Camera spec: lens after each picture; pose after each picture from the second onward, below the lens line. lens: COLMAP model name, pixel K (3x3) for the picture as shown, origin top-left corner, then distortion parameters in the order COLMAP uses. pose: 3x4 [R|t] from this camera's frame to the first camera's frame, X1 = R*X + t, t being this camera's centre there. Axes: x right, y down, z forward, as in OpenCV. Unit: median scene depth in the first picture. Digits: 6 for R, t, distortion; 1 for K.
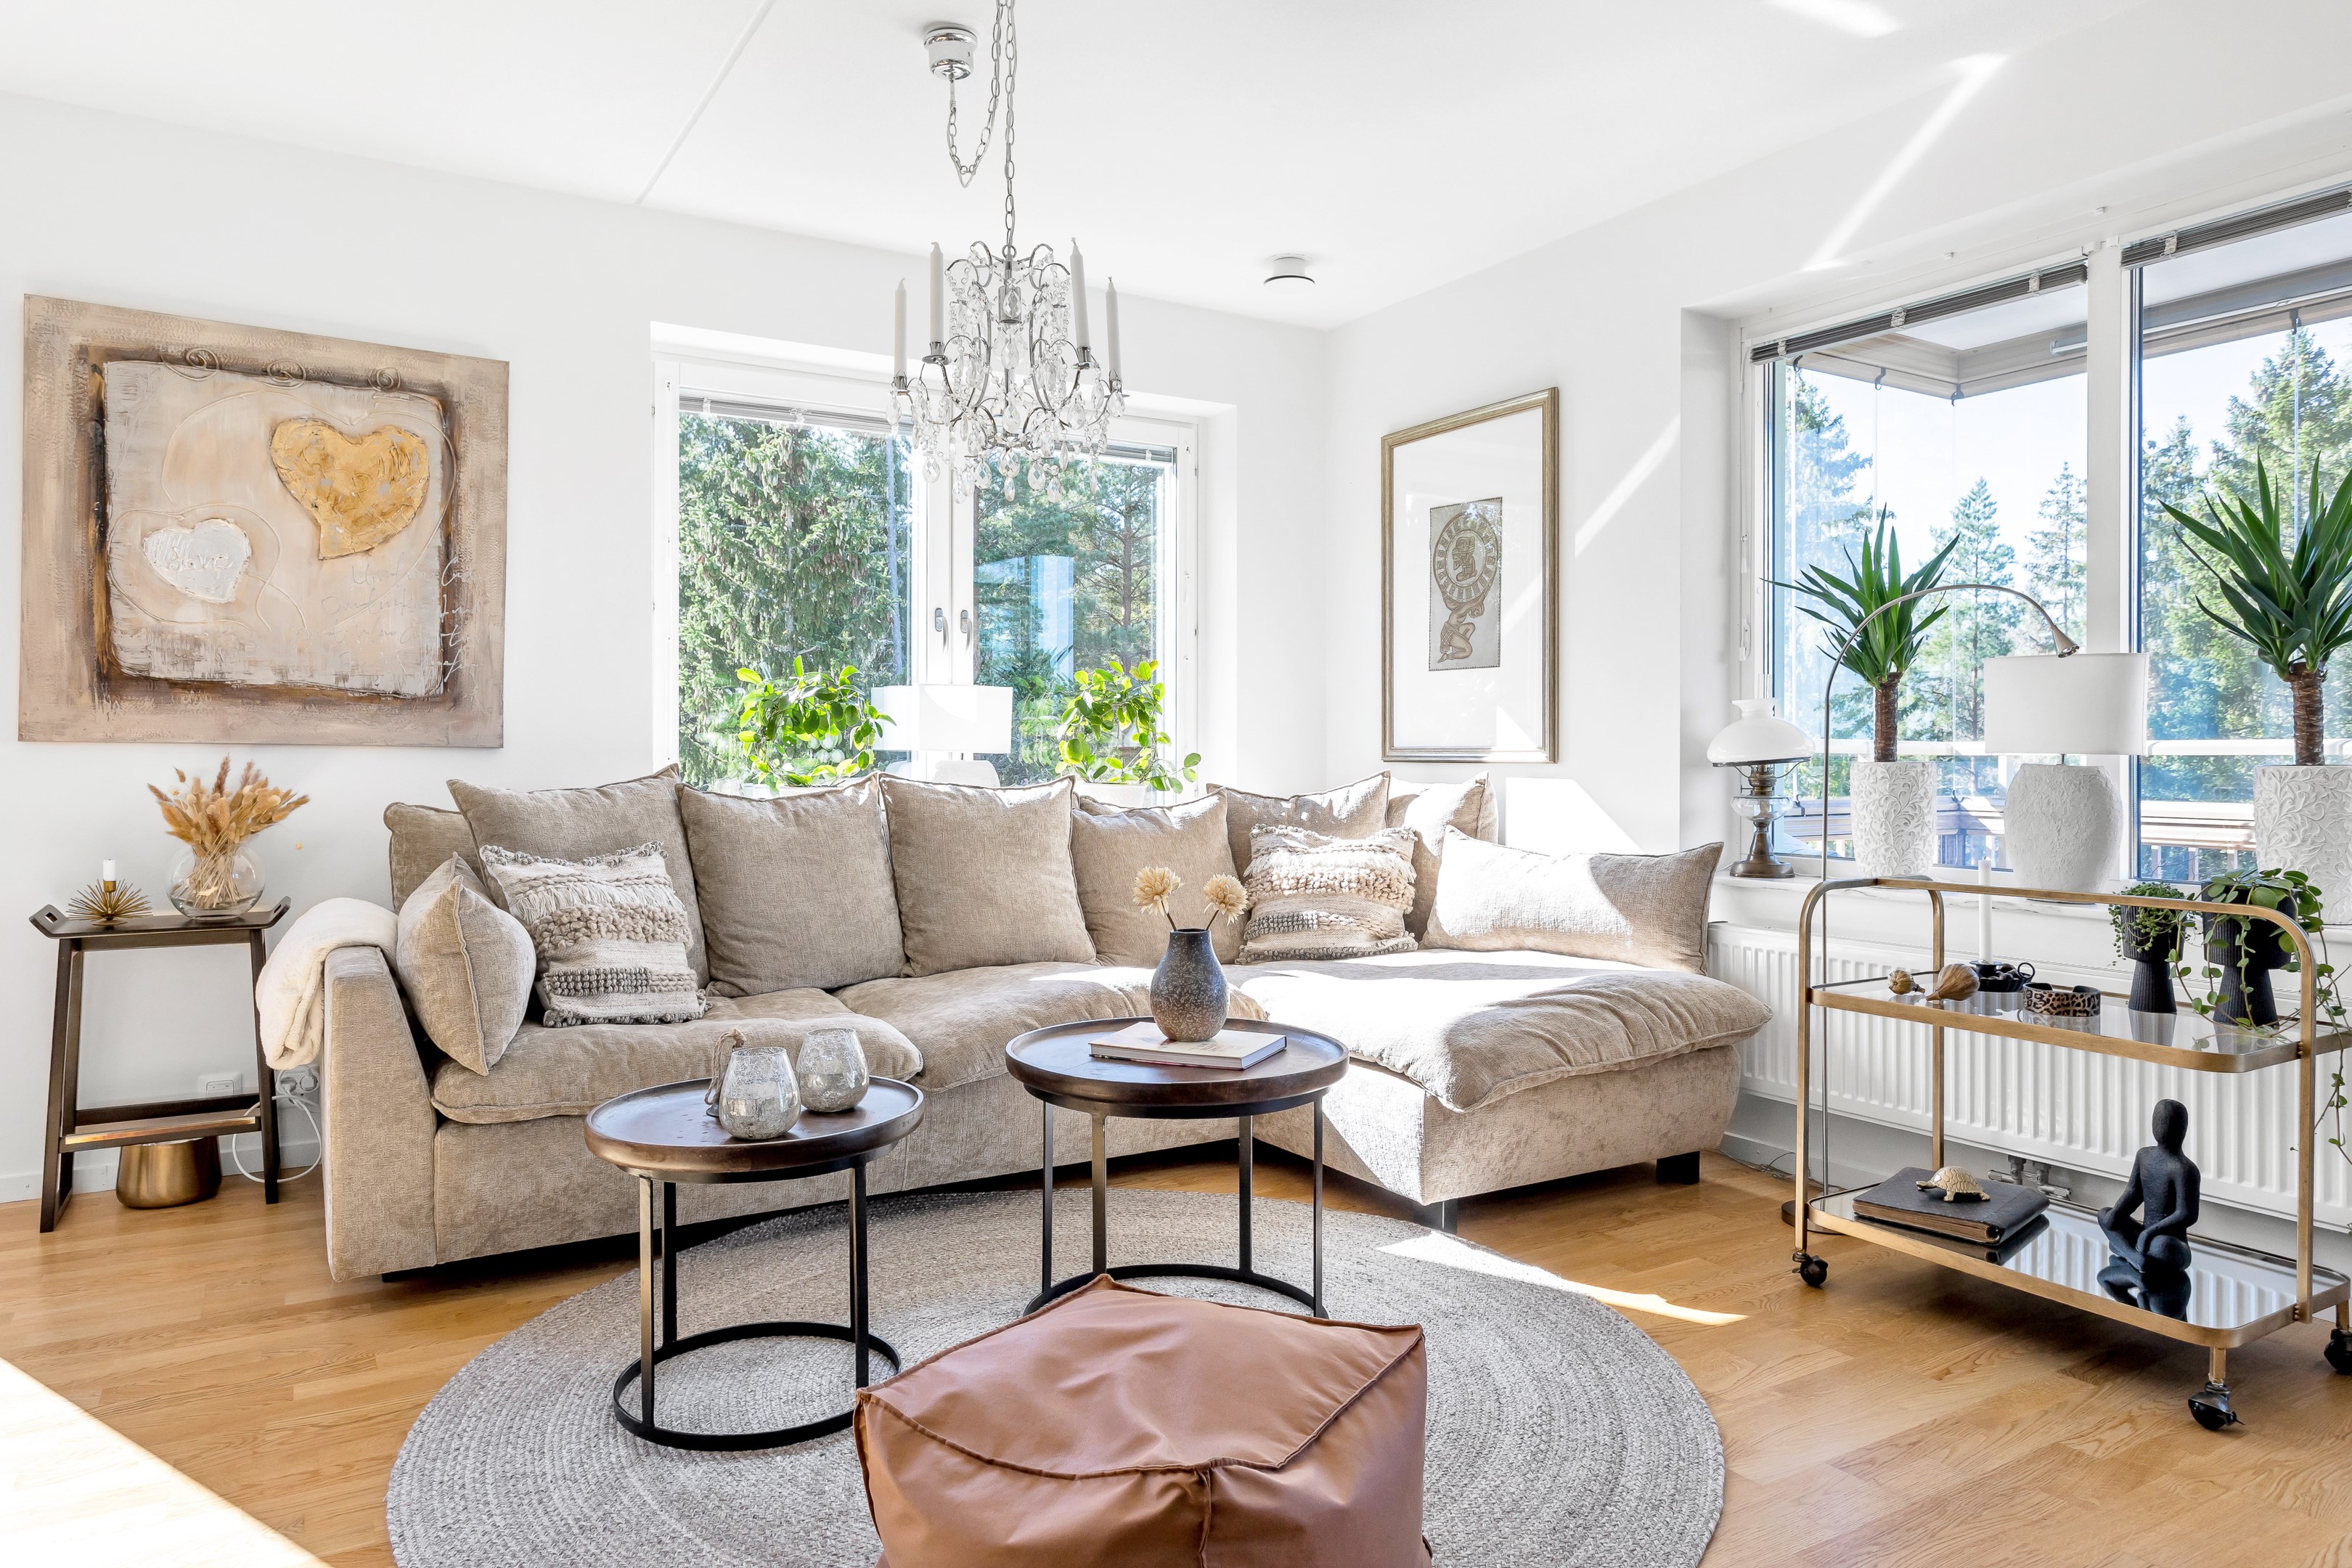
lens RADIAL K [[1496.3, 0, 1176.0], [0, 1496.3, 784.0], [0, 0, 1]] dist [0.003264, -0.000363]
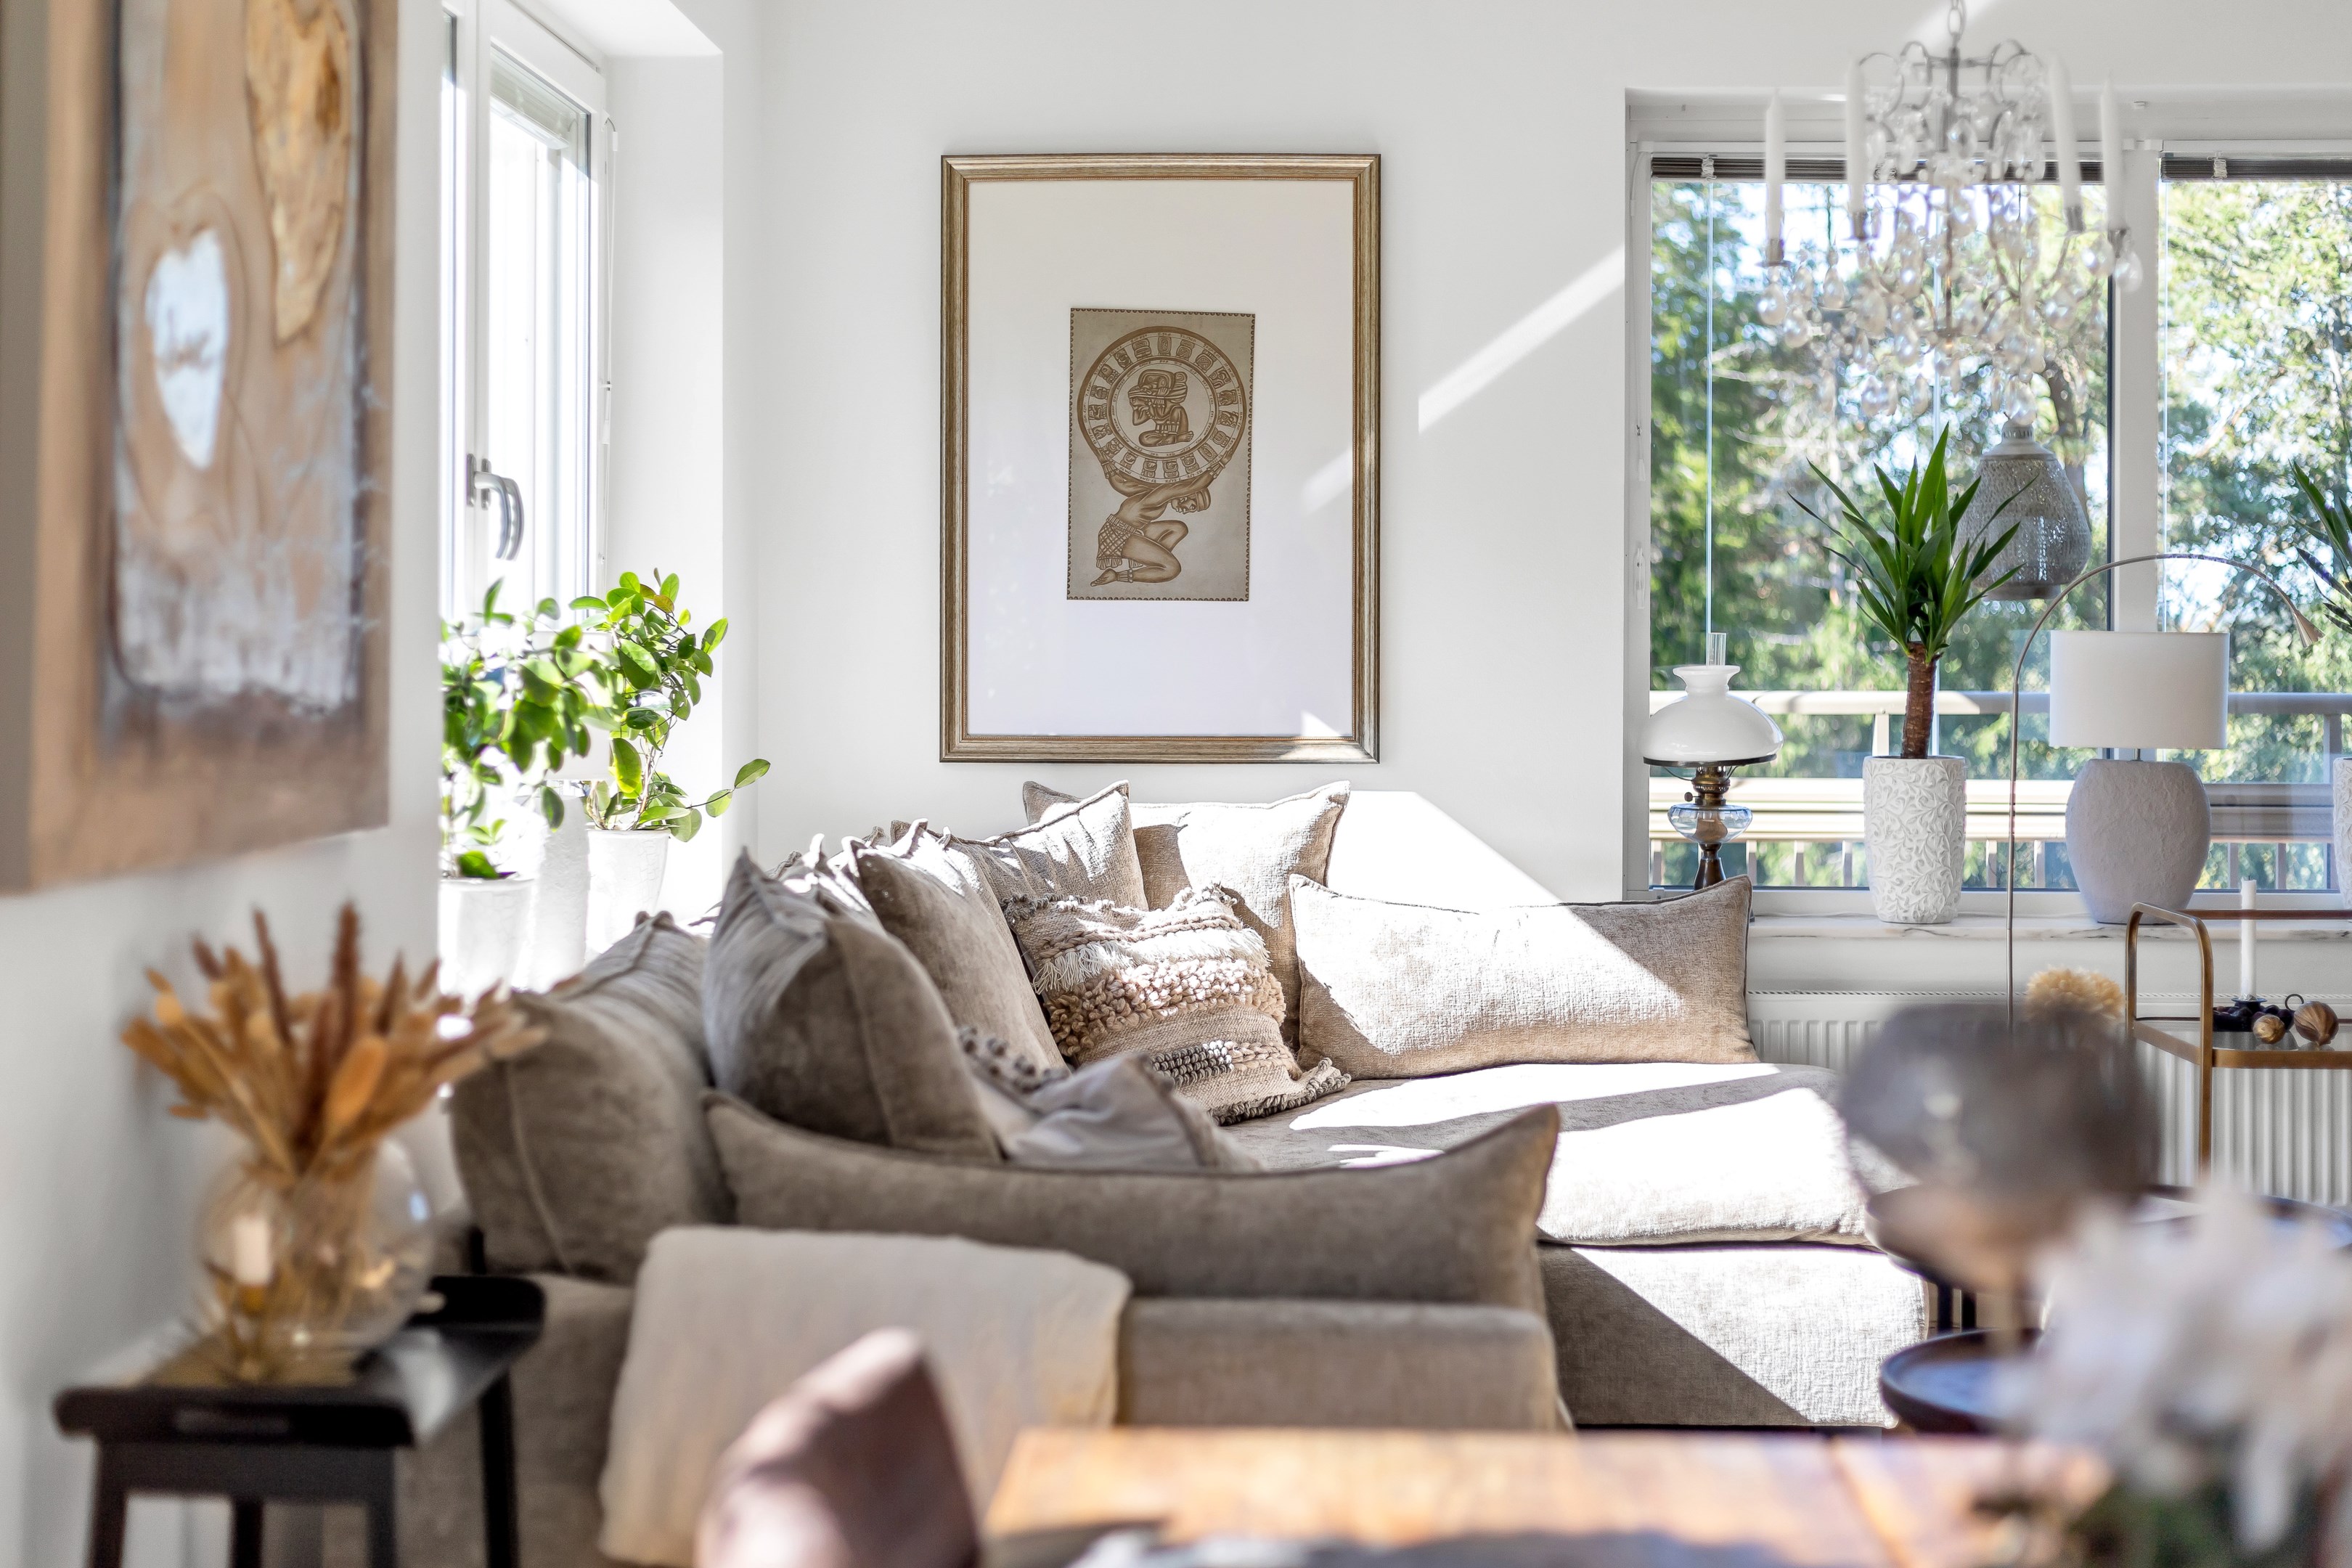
lens RADIAL K [[3260.5, 0, 1176.0], [0, 3260.5, 784.0], [0, 0, 1]] dist [-0.039039, -0.005152]
pose [[0.561289, -0.039137, 0.826694, -0.871824], [0.016209, 0.999210, 0.036299, -0.053260], [-0.827461, -0.006975, 0.561479, 0.299643]]
